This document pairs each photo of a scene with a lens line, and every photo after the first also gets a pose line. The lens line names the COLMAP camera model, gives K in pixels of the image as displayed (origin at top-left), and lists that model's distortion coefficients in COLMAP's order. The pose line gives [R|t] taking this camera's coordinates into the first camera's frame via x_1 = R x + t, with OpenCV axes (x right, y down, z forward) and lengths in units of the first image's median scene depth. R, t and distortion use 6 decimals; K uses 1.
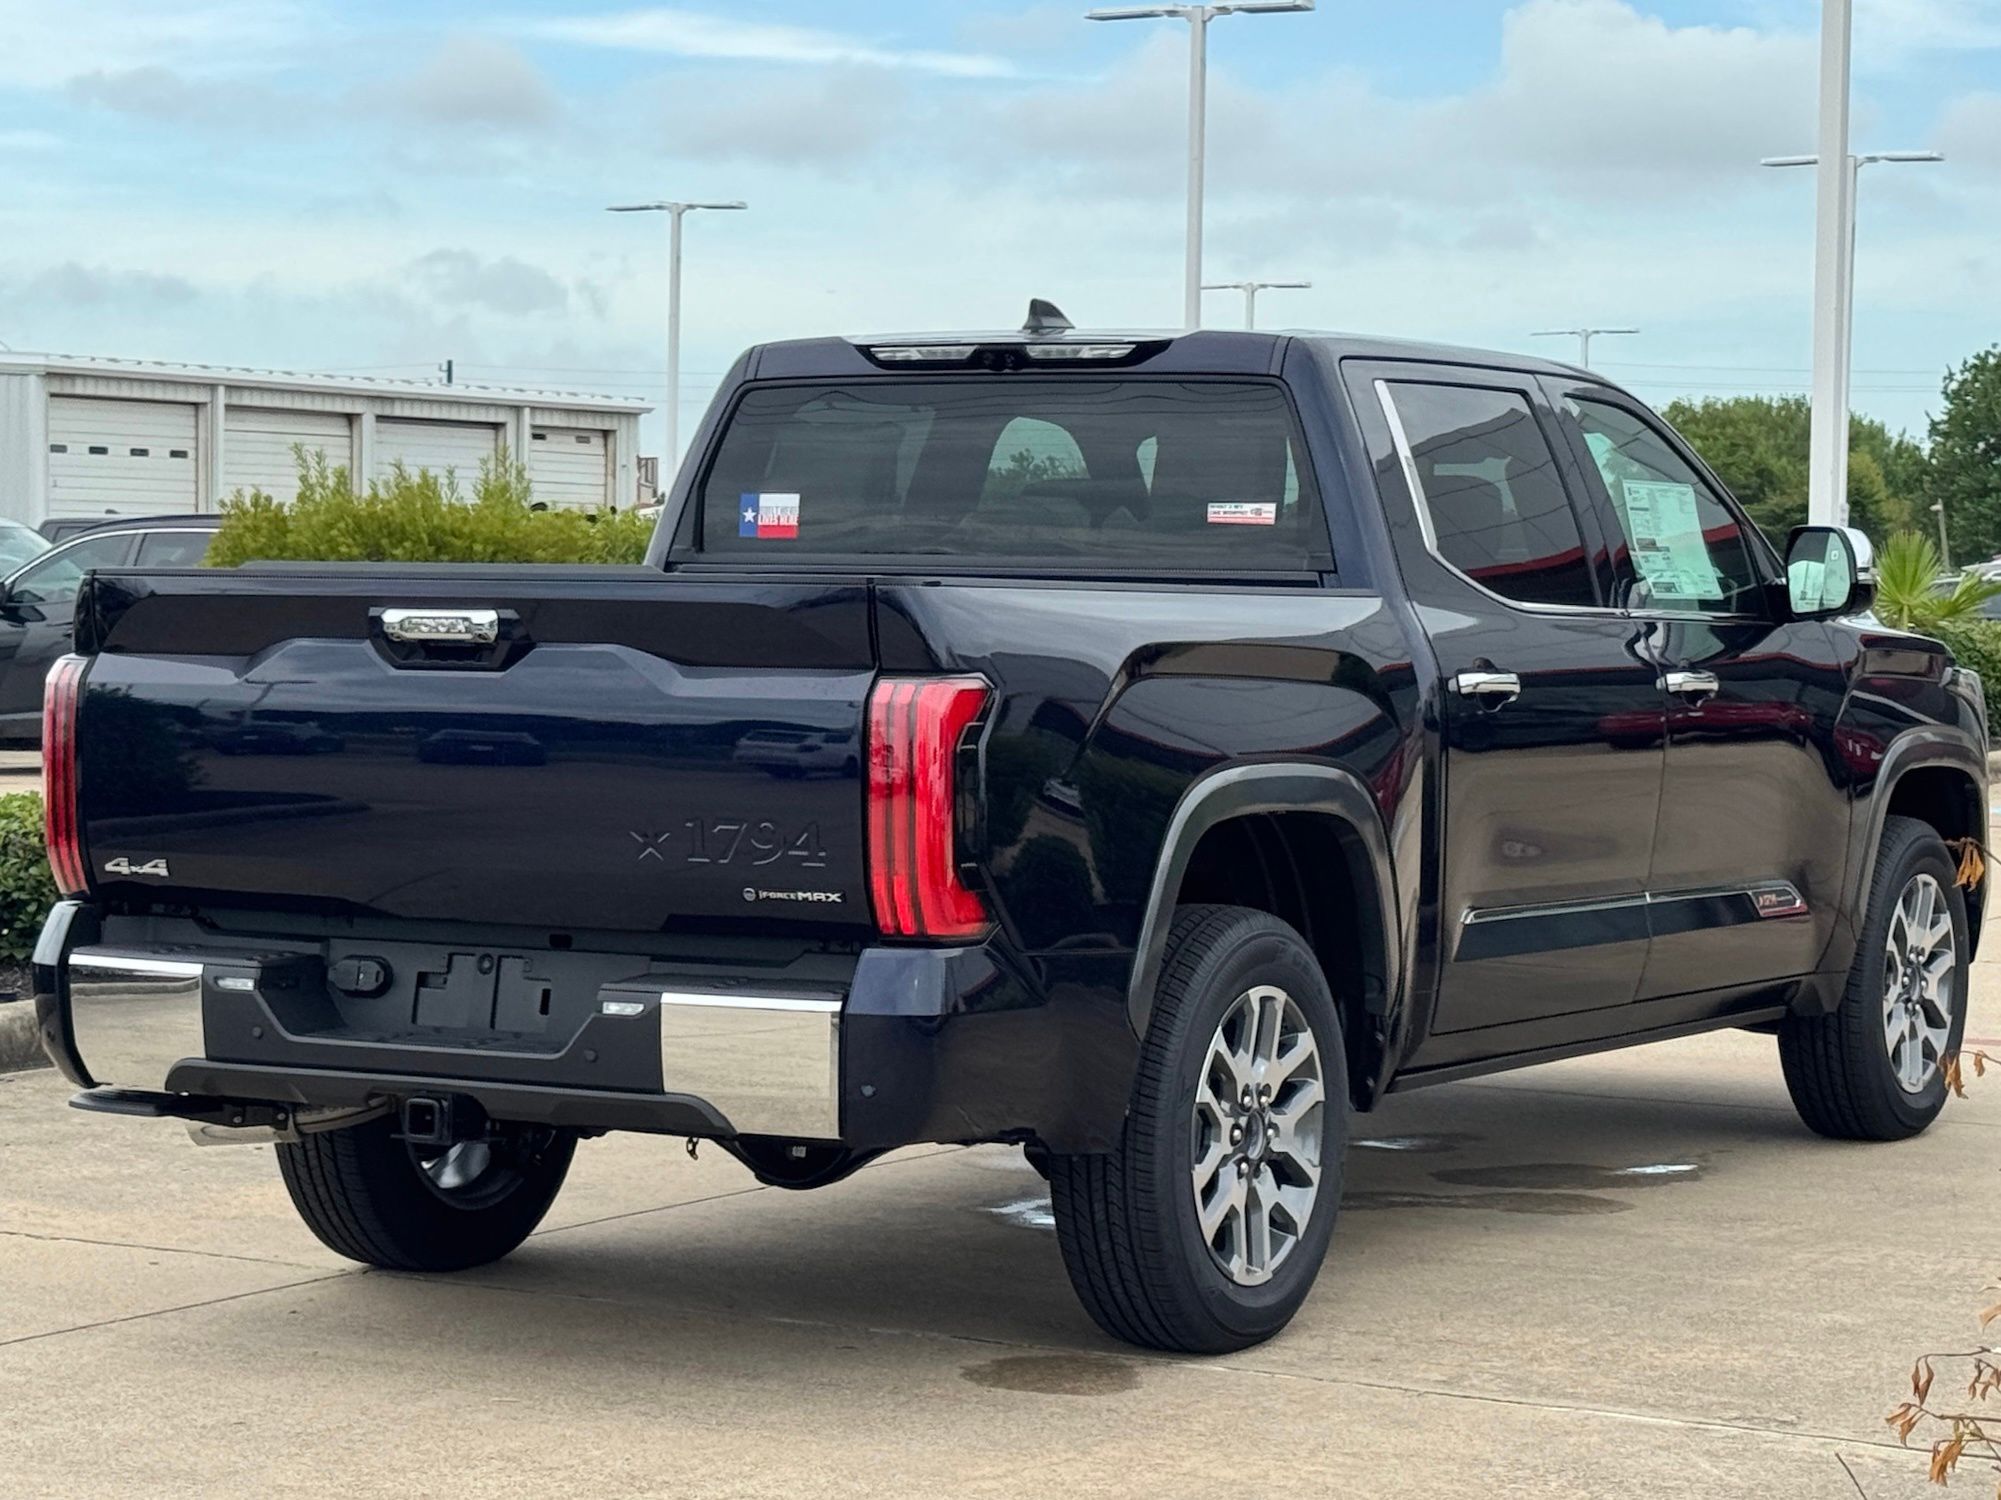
lens RADIAL K [[4759.2, 0, 1000.5], [0, 4759.2, 750.0], [0, 0, 1]] dist [0.237220, -0.062977]
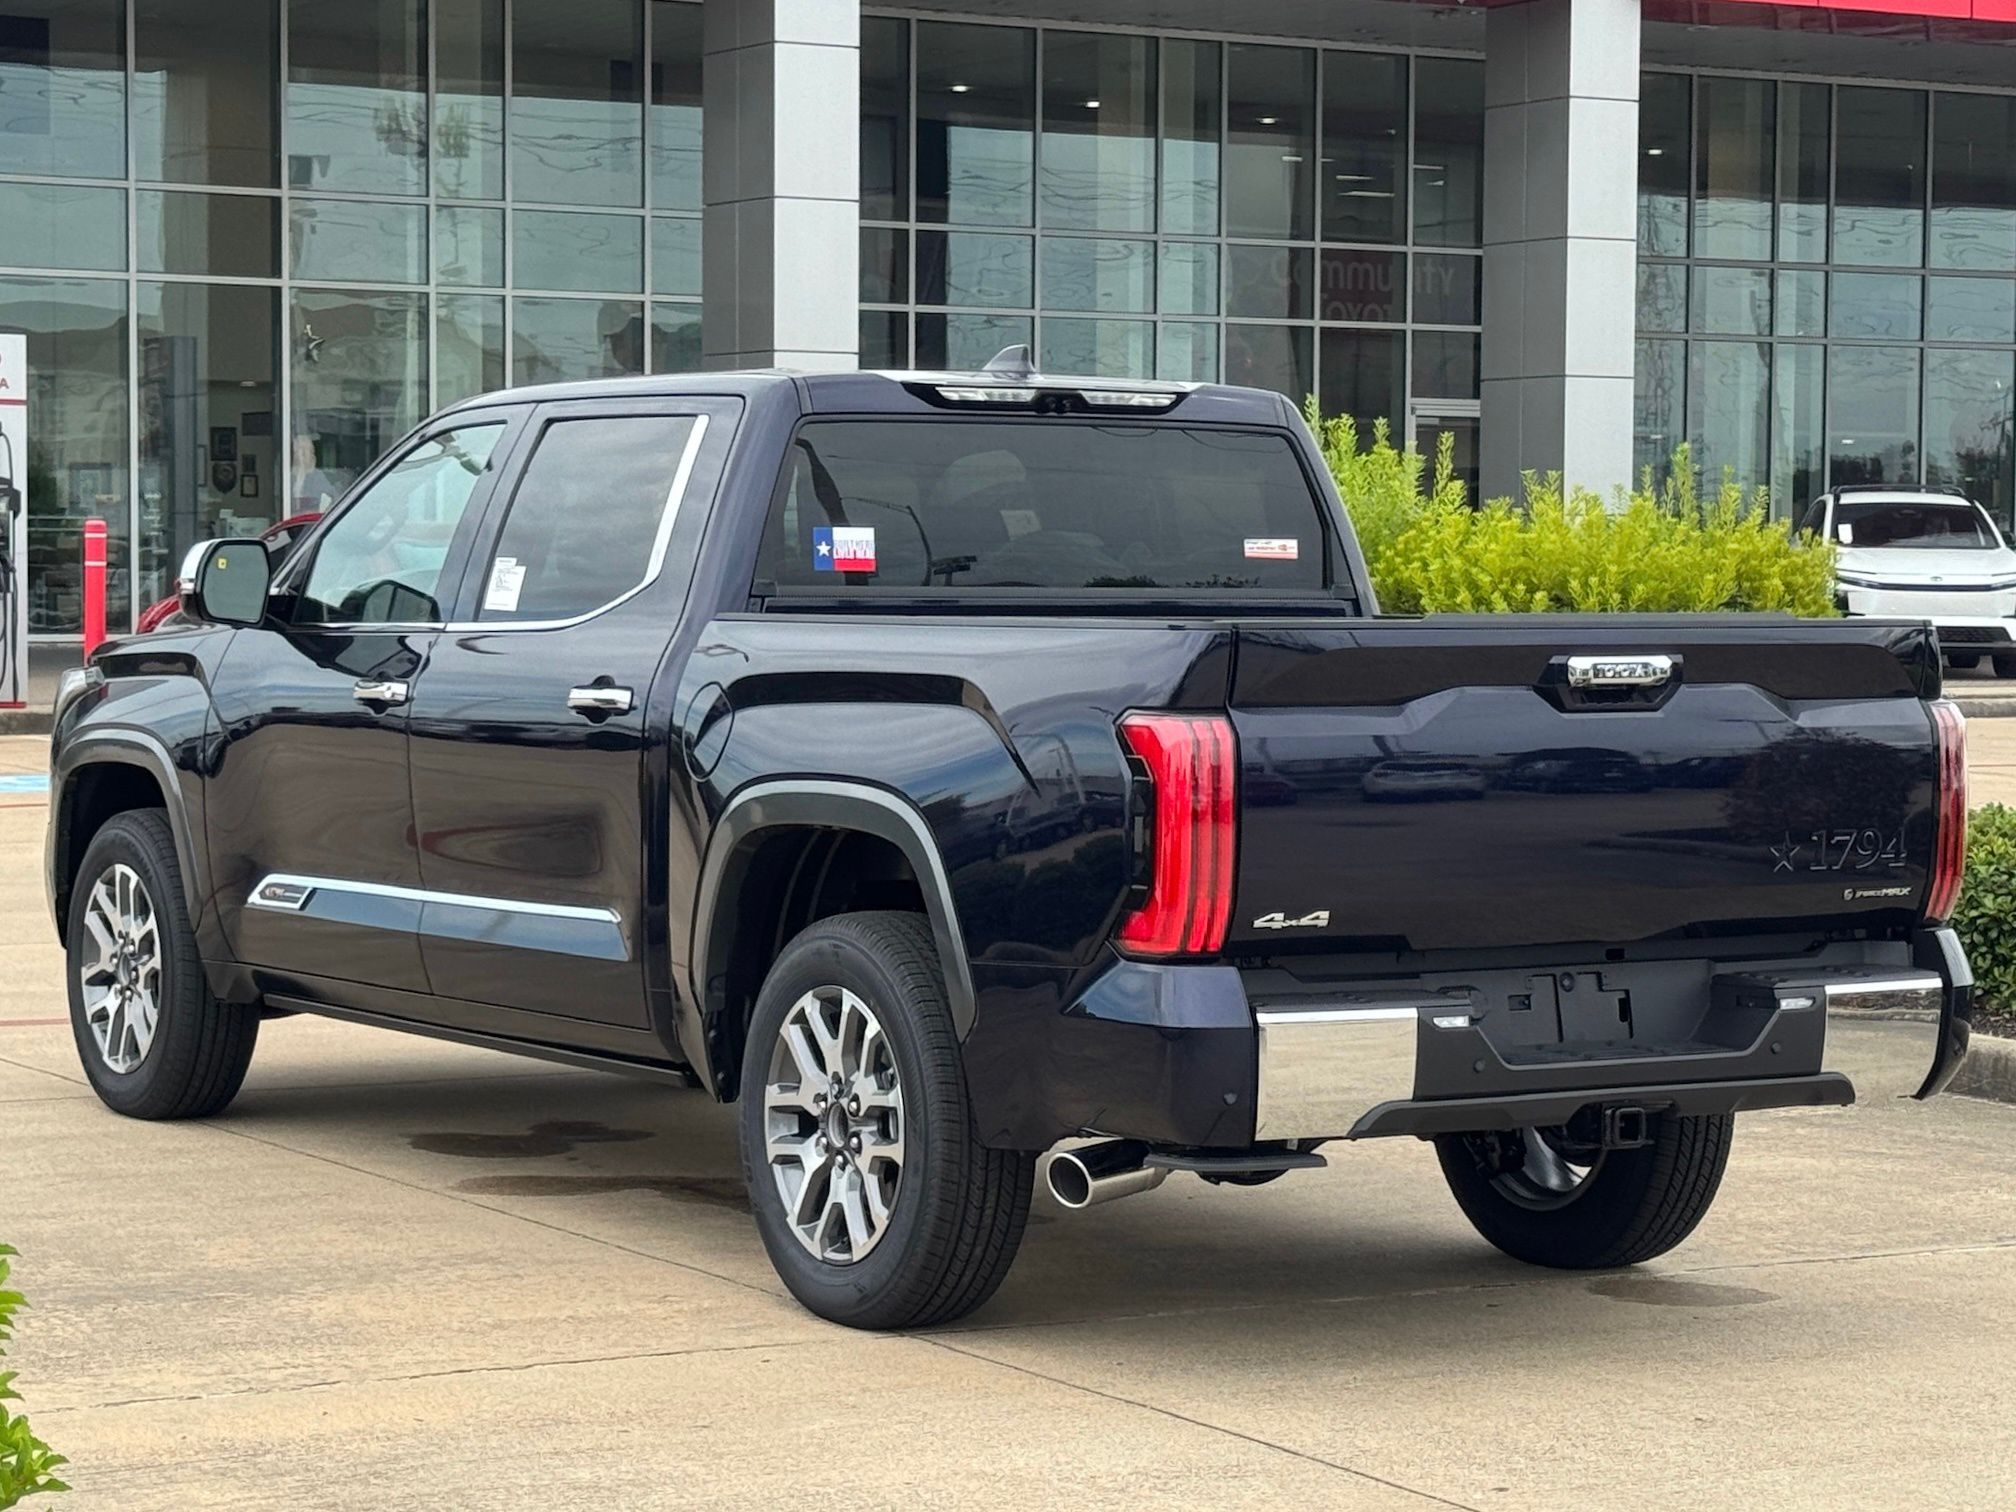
lens RADIAL K [[4794.9, 0, 1008.0], [0, 4794.9, 756.0], [0, 0, 1]] dist [0.237220, -0.062977]
pose [[0.459585, -0.045271, 0.886979, -1.119271], [0.030710, 0.998913, 0.035072, -0.047995], [-0.887603, 0.011120, 0.460476, 0.602543]]
